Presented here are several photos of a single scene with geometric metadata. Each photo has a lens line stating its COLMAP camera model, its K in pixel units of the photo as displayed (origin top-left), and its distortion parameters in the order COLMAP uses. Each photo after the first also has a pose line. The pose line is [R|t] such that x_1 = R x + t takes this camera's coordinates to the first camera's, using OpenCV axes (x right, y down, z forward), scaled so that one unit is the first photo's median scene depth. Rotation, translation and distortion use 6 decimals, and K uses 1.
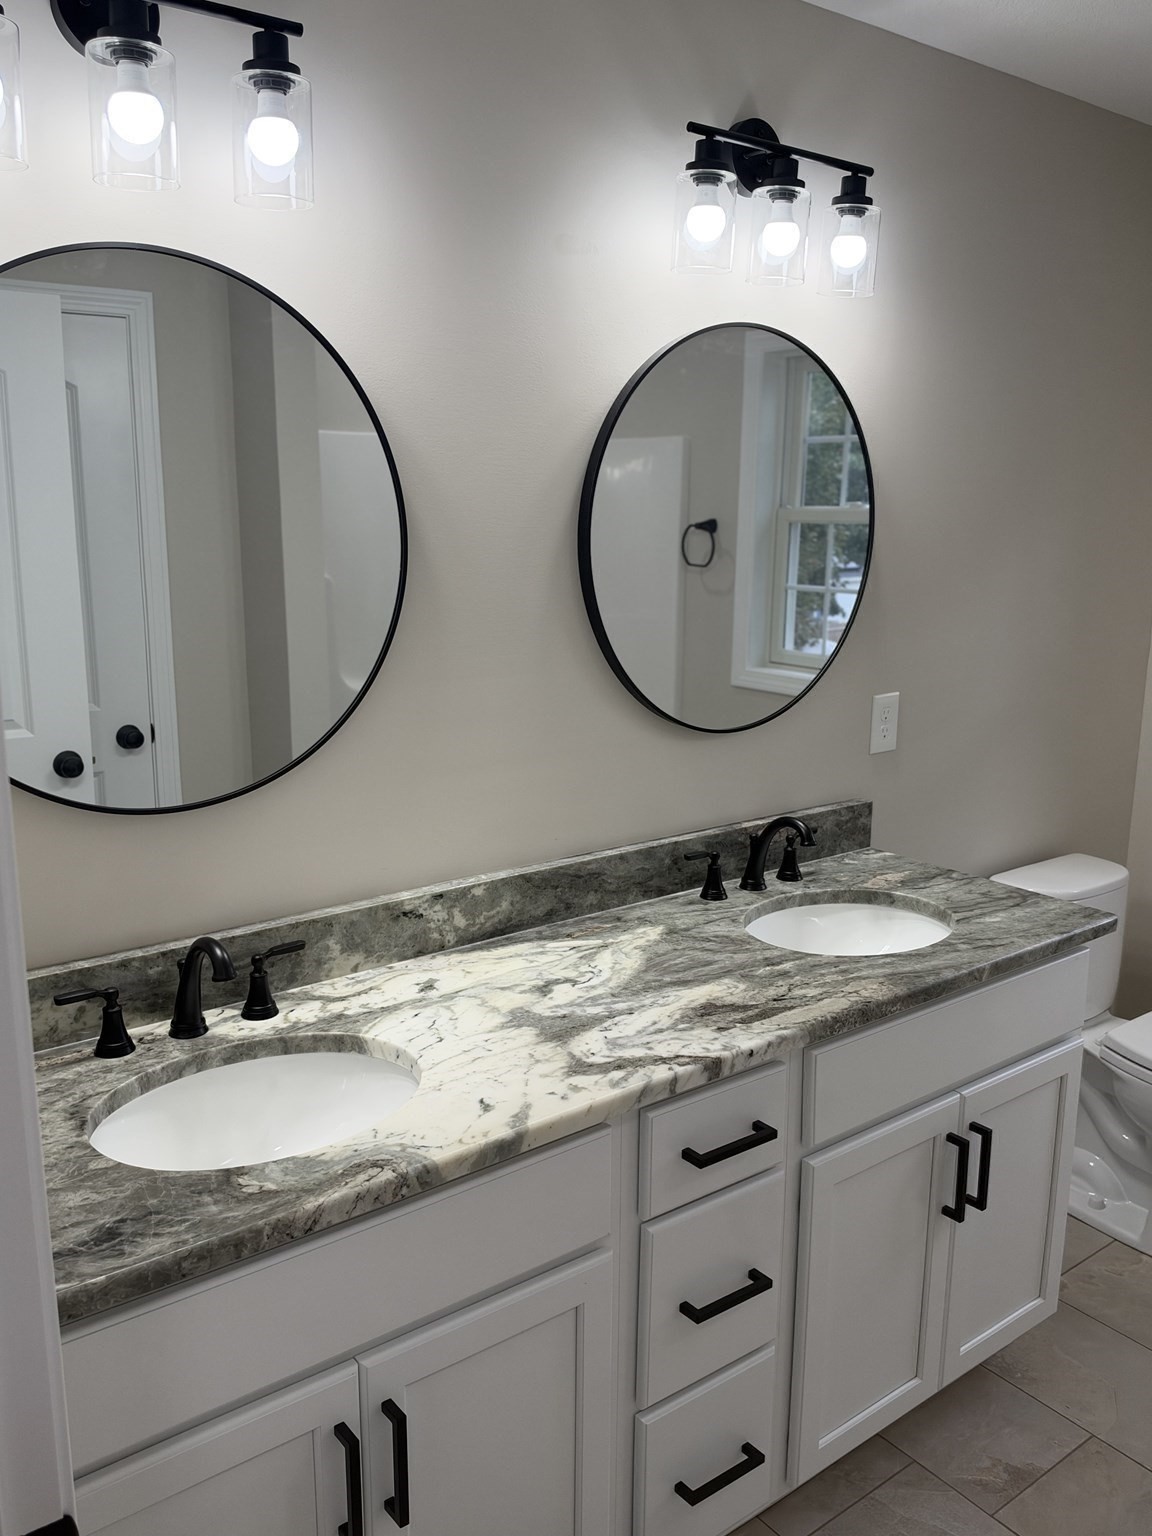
lens RADIAL K [[1230.2, 0, 576.0], [0, 1230.2, 768.0], [0, 0, 1]] dist [0.117221, -0.222529]
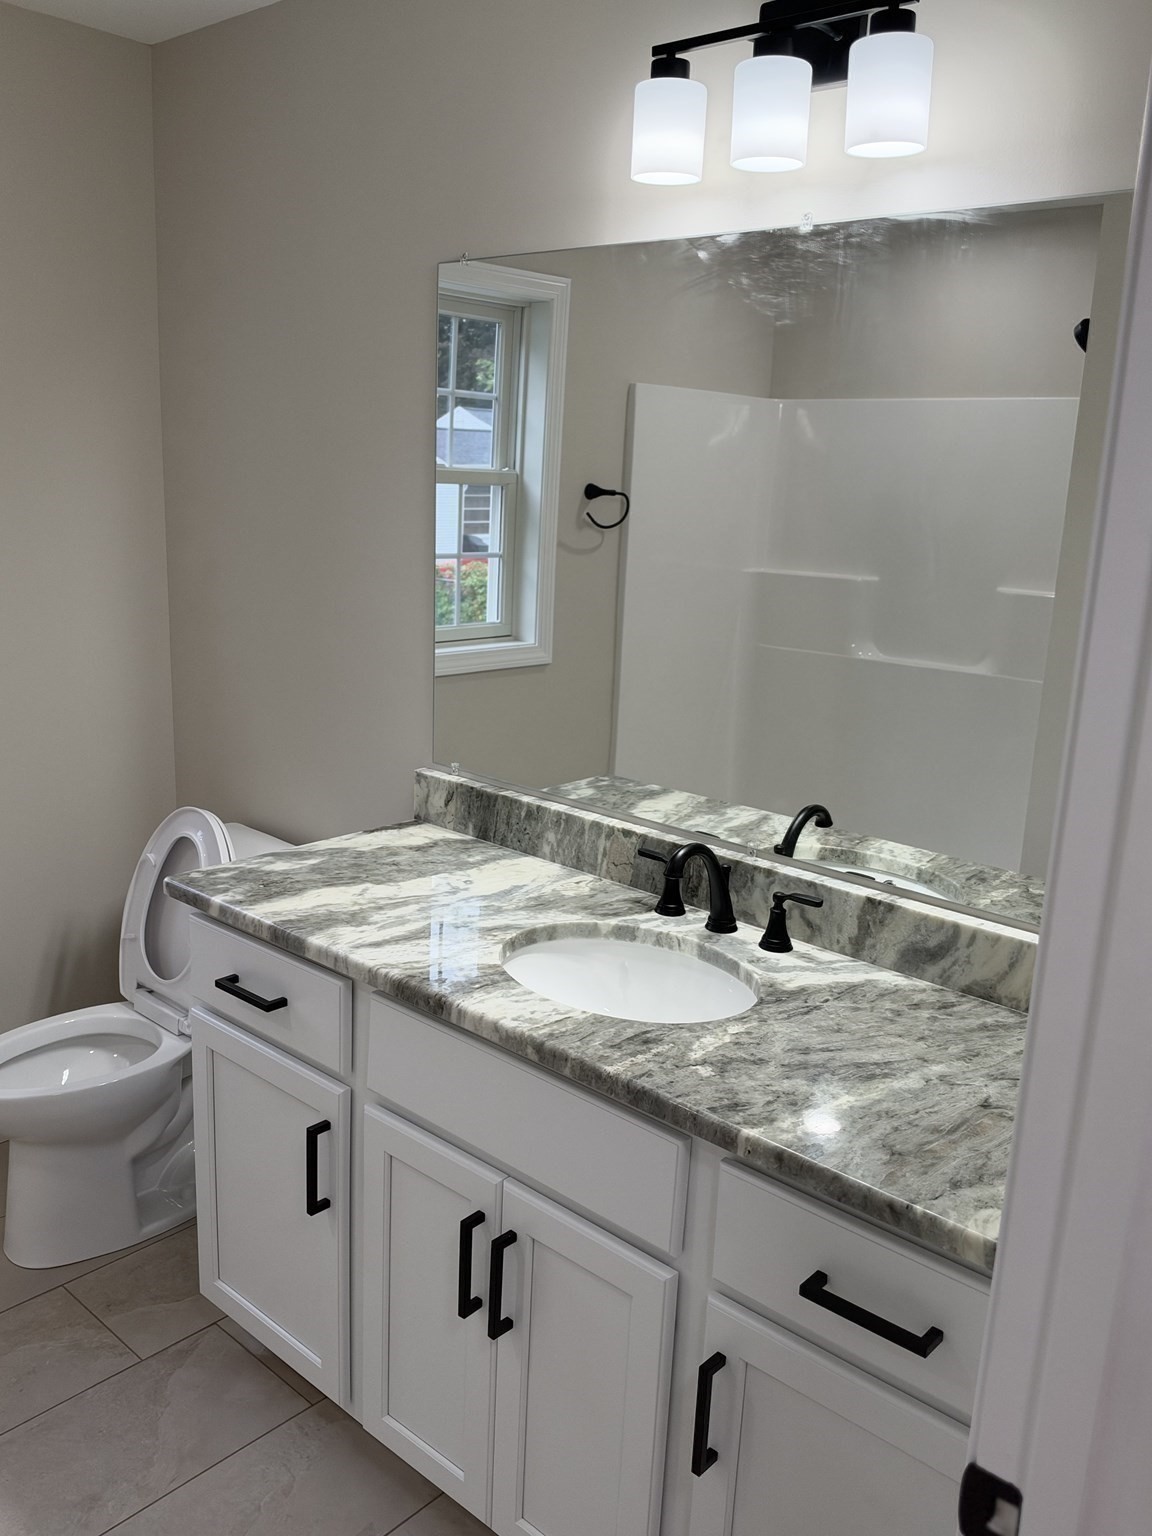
lens RADIAL K [[1230.2, 0, 576.0], [0, 1230.2, 768.0], [0, 0, 1]] dist [0.117221, -0.222529]
pose [[0.204095, 0.228694, -0.951864, 0.812674], [-0.237425, 0.954864, 0.178507, -0.119486], [0.949723, 0.189564, 0.249181, 0.636462]]
